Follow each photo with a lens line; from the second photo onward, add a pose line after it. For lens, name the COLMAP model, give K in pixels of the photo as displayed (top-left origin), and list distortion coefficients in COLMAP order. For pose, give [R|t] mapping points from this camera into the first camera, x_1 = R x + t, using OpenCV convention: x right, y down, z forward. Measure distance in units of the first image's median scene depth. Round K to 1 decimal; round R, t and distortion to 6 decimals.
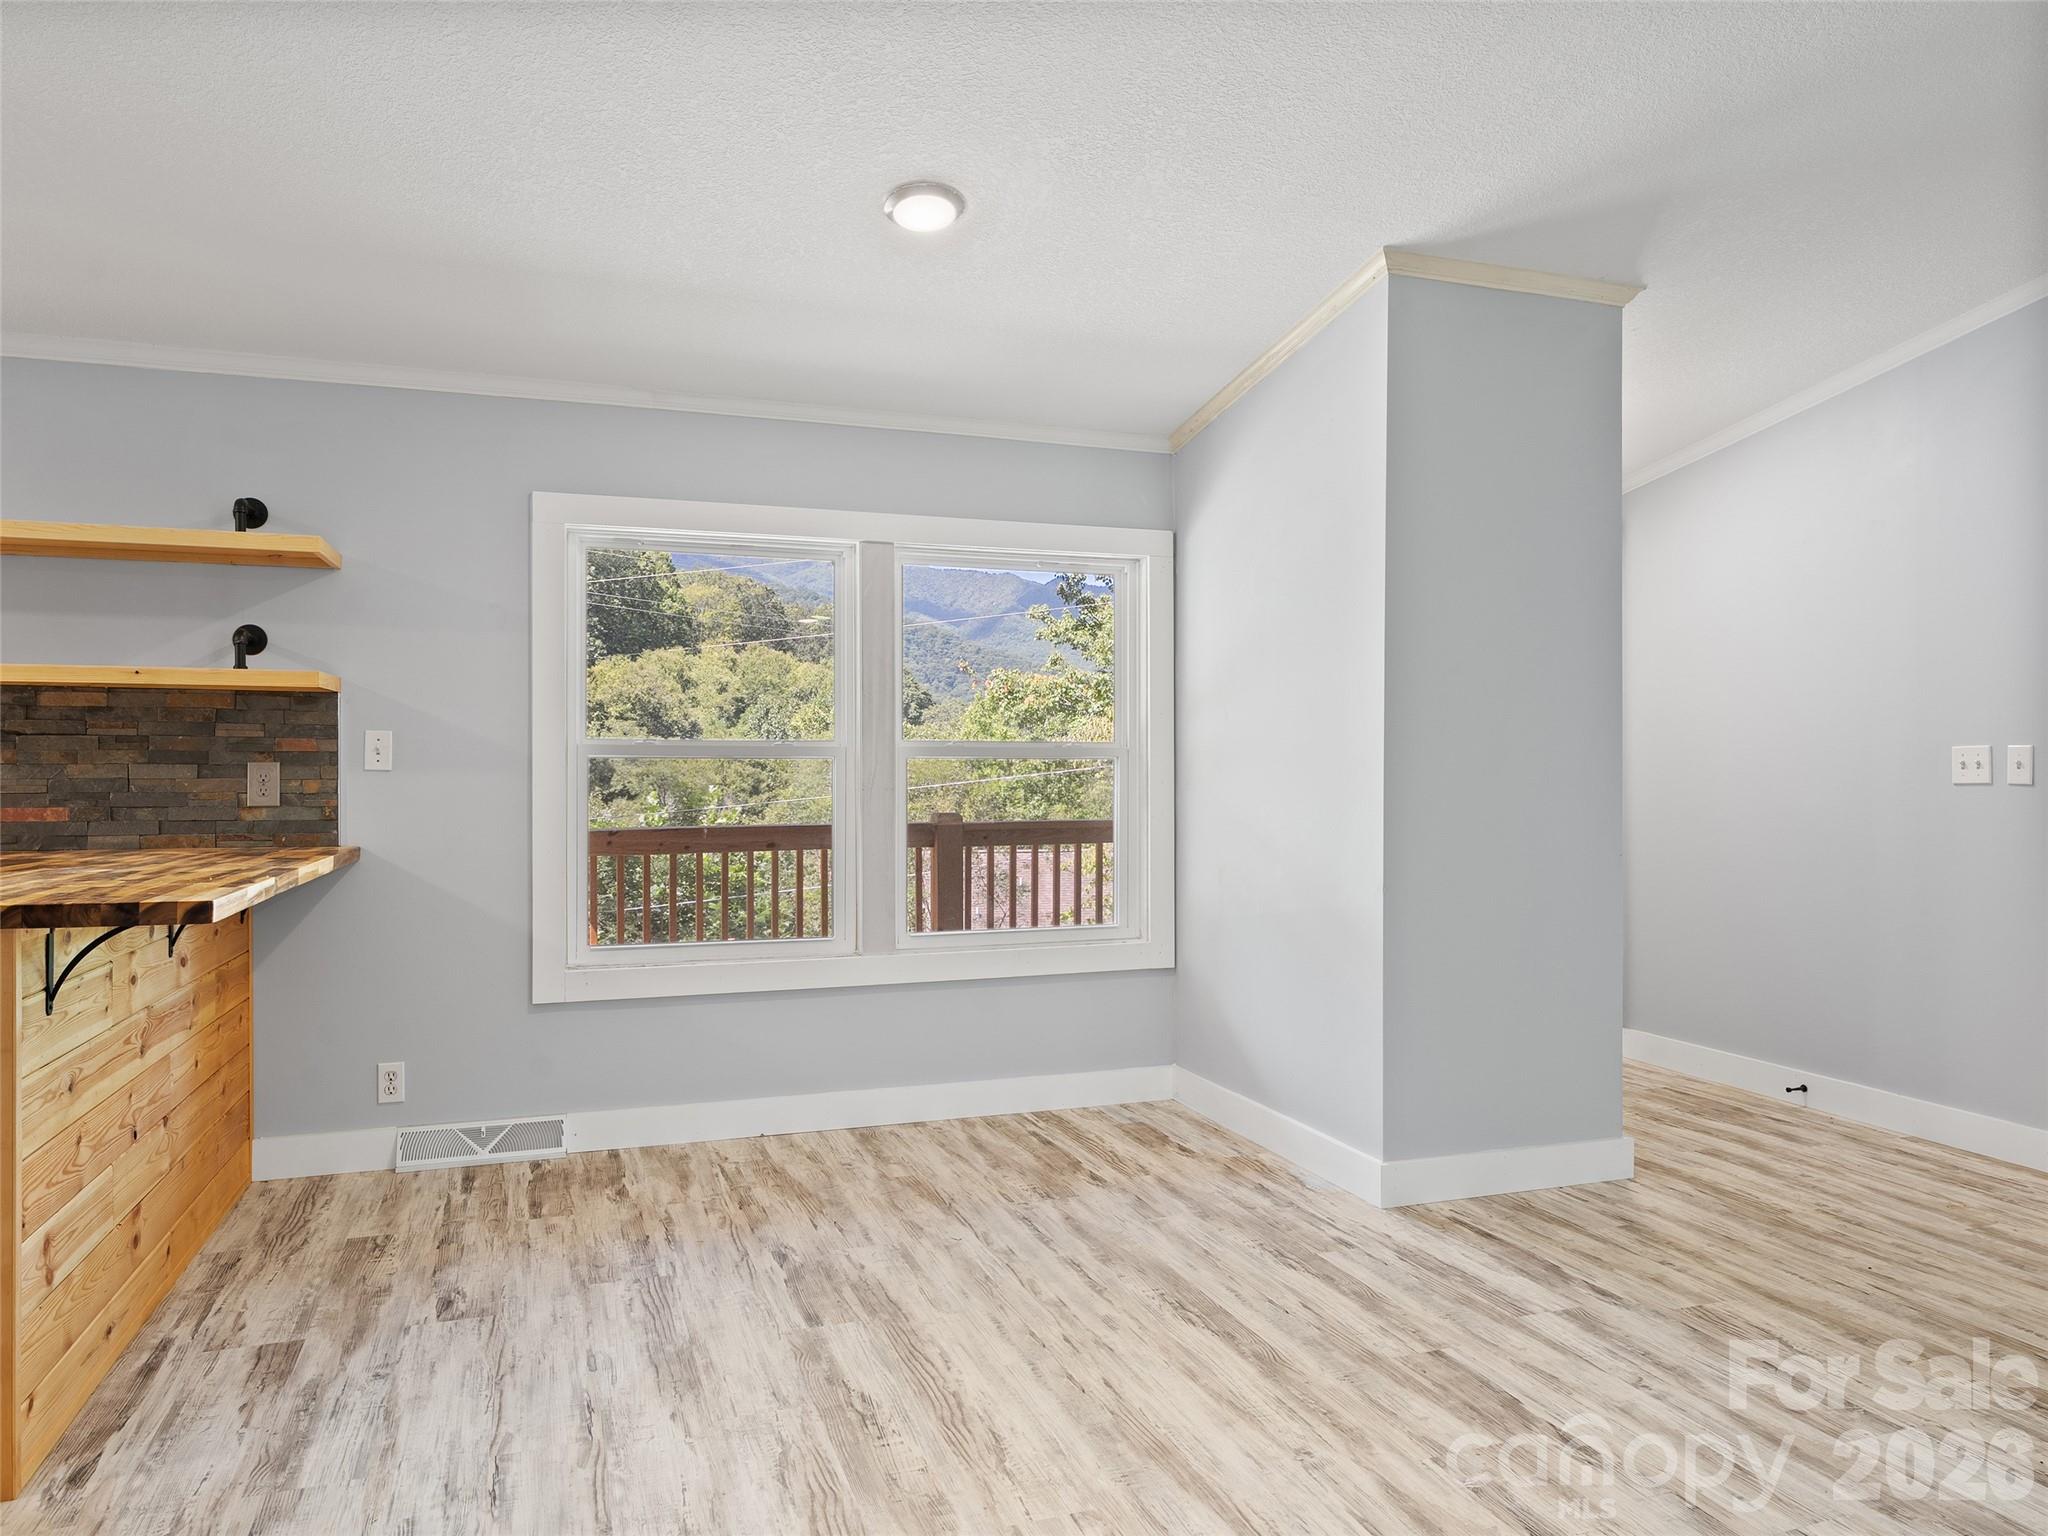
lens RADIAL K [[1318.9, 0, 1021.5], [0, 1318.9, 773.2], [0, 0, 1]] dist [-0.003257, -0.000731]
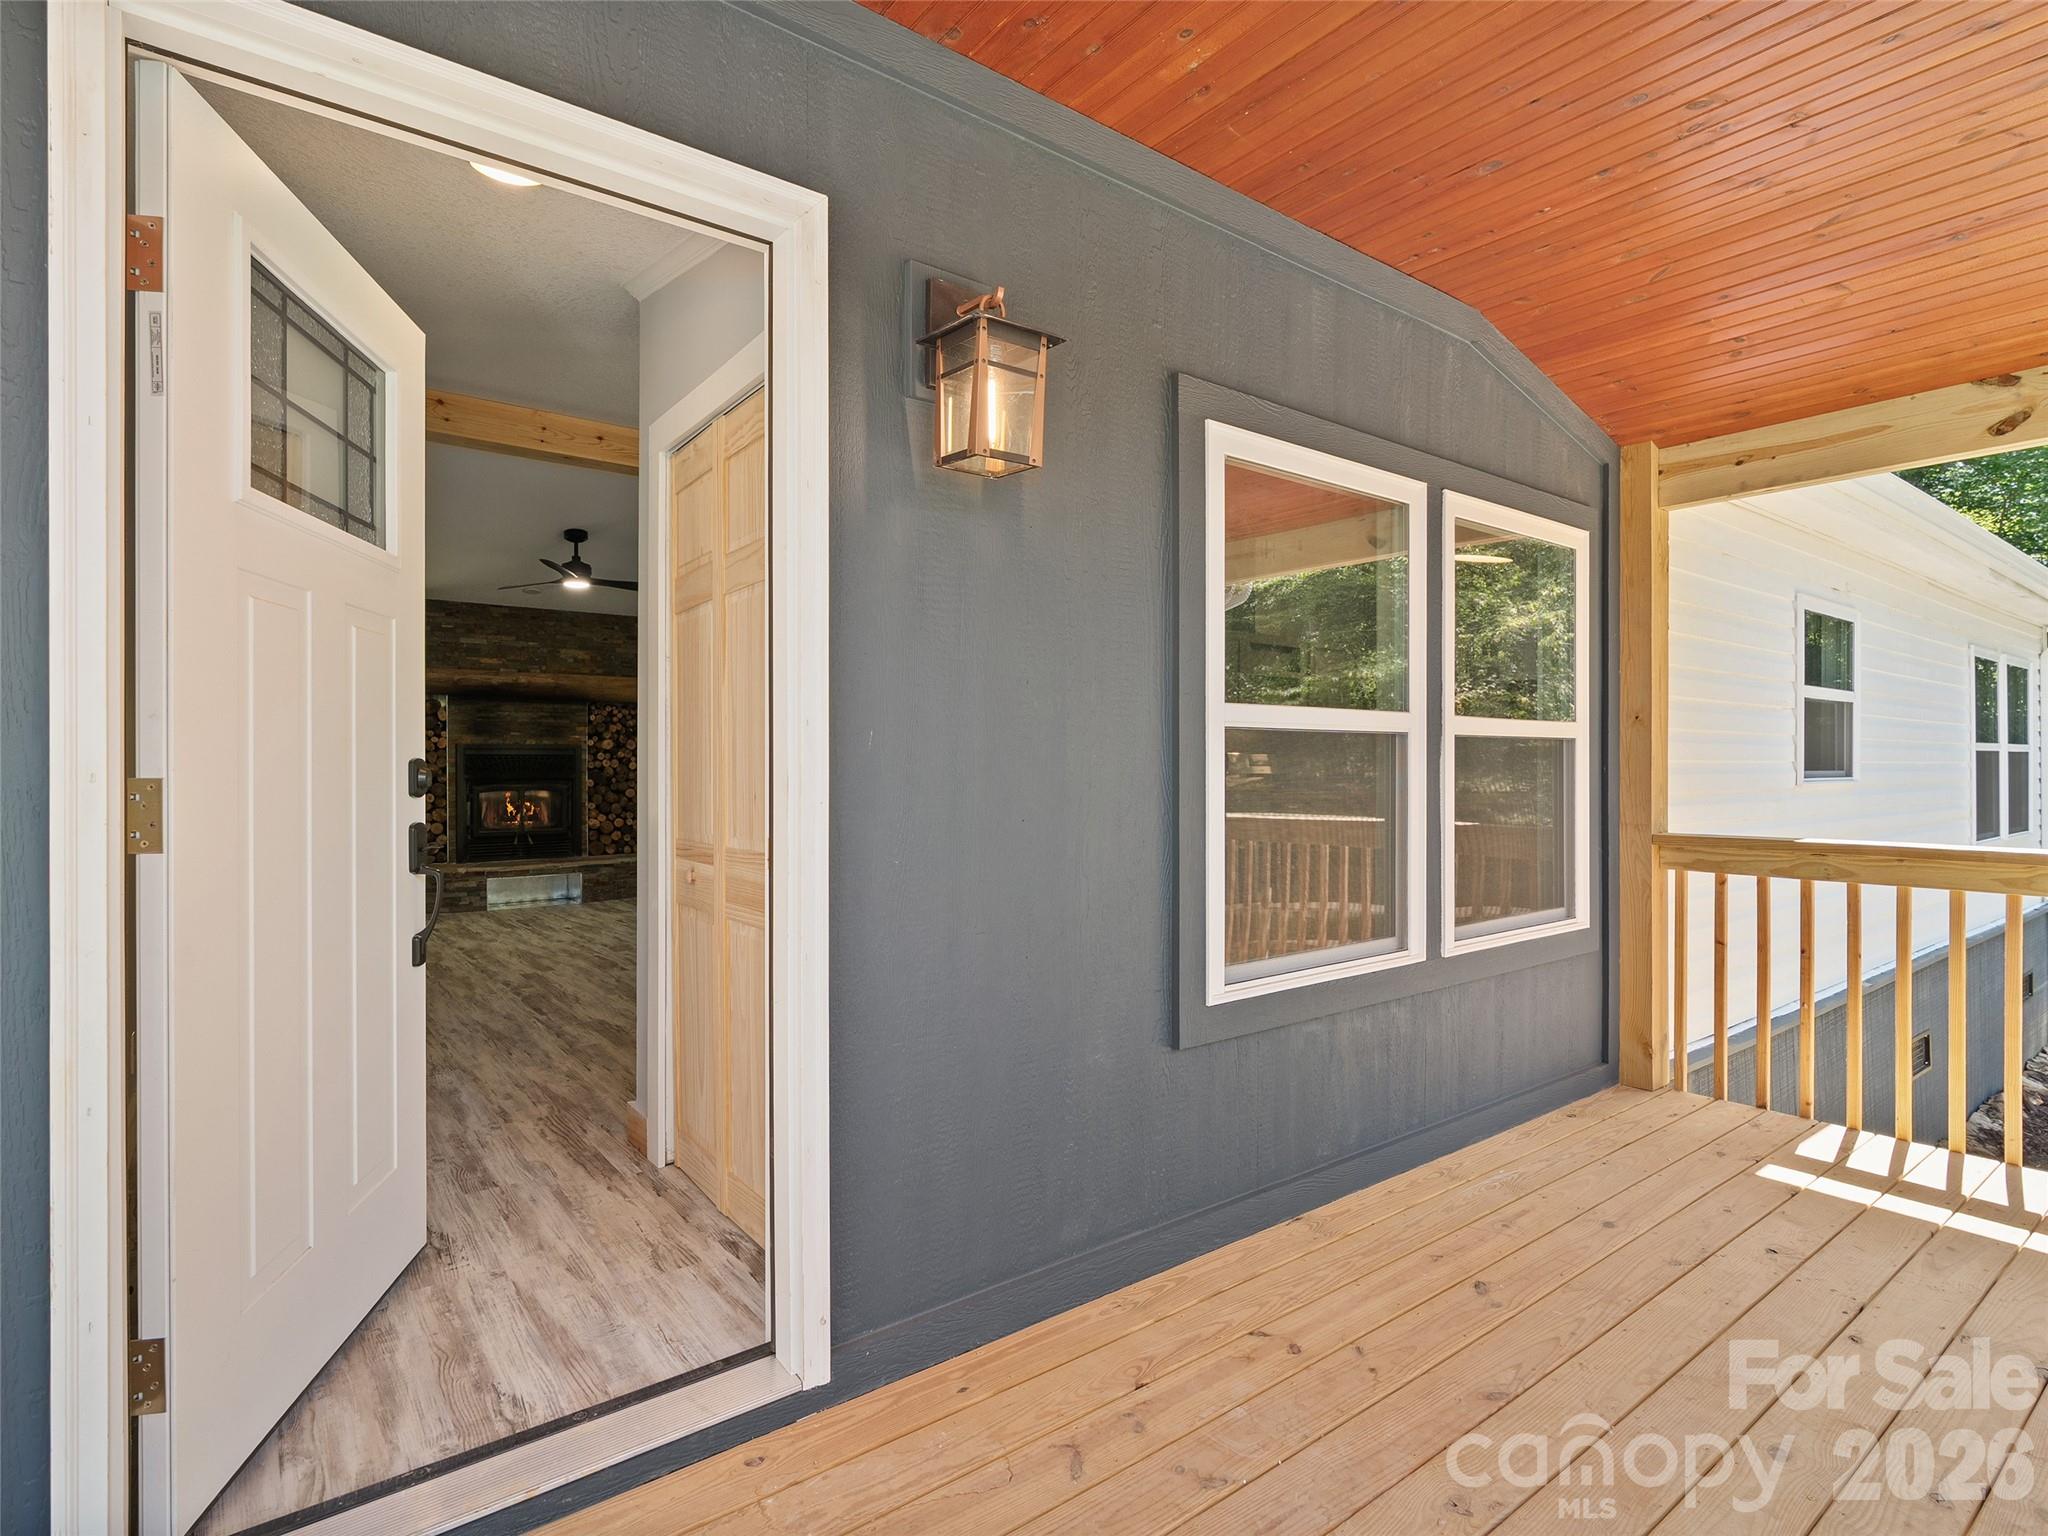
lens RADIAL K [[1046.4, 0, 1014.5], [0, 1046.4, 773.4], [0, 0, 1]] dist [-0.011343, 0.005803]
pose [[-0.956439, 0.001796, -0.291928, 0.337156], [-0.002400, 0.999899, 0.014014, 0.003025], [0.291923, 0.014104, -0.956338, 1.537160]]
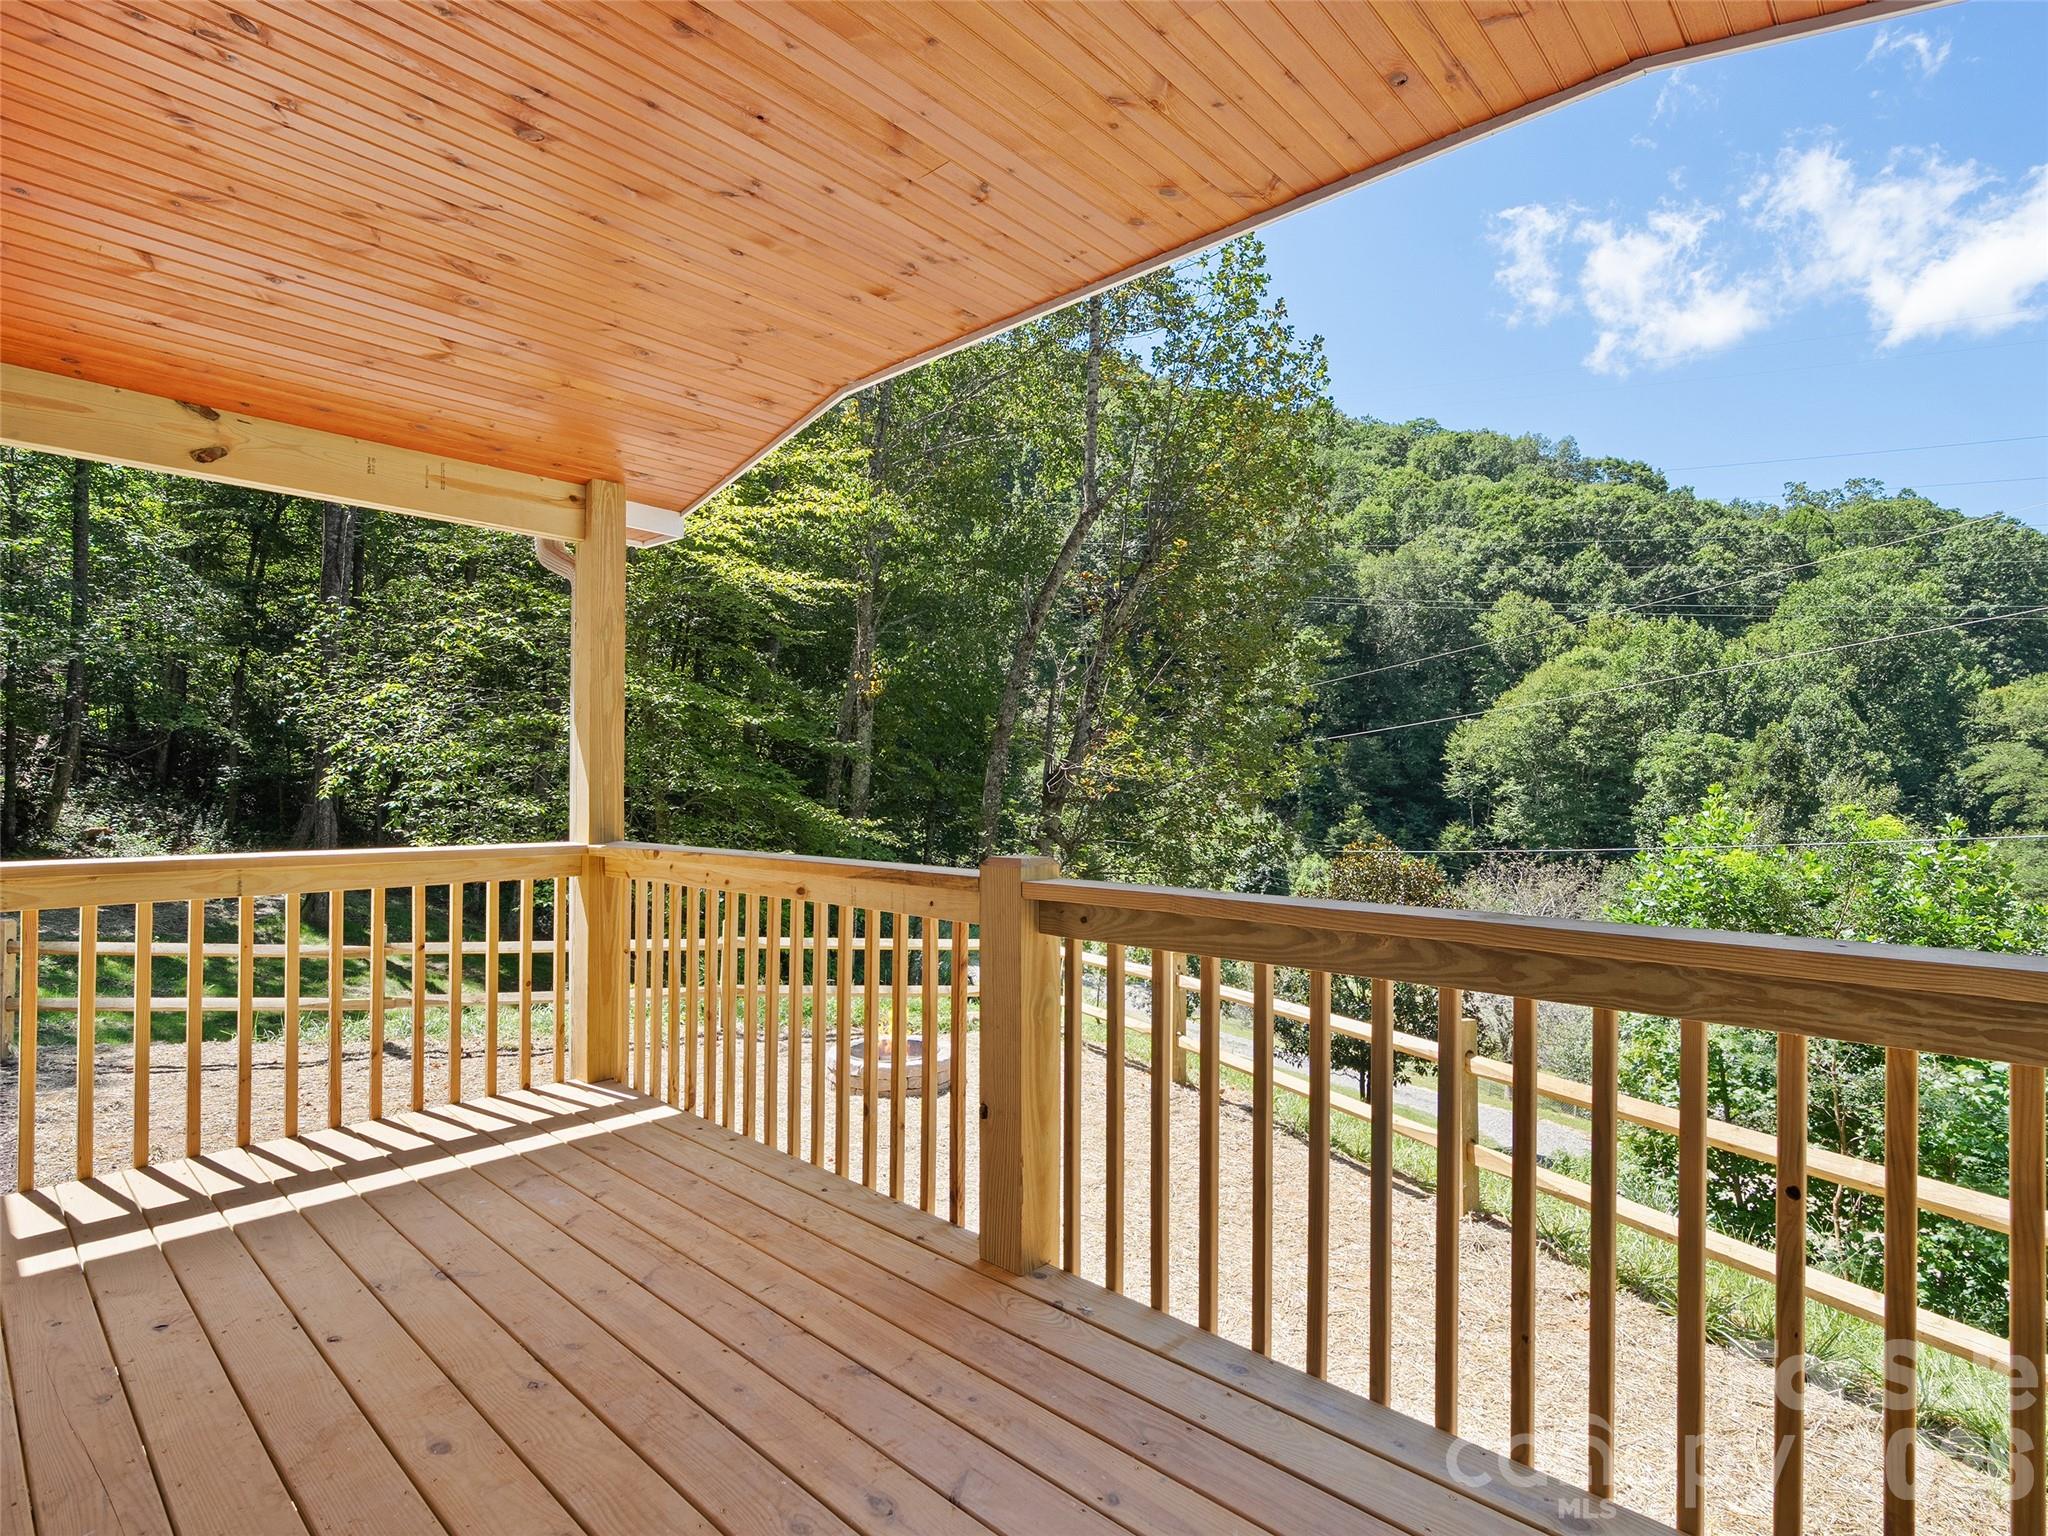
lens RADIAL K [[1039.4, 0, 1016.7], [0, 1039.4, 770.3], [0, 0, 1]] dist [-0.015169, 0.006533]
pose [[0.453447, -0.006436, -0.891260, 0.398411], [-0.015205, 0.999773, -0.014956, 0.003595], [0.891153, 0.020333, 0.453246, 1.287756]]
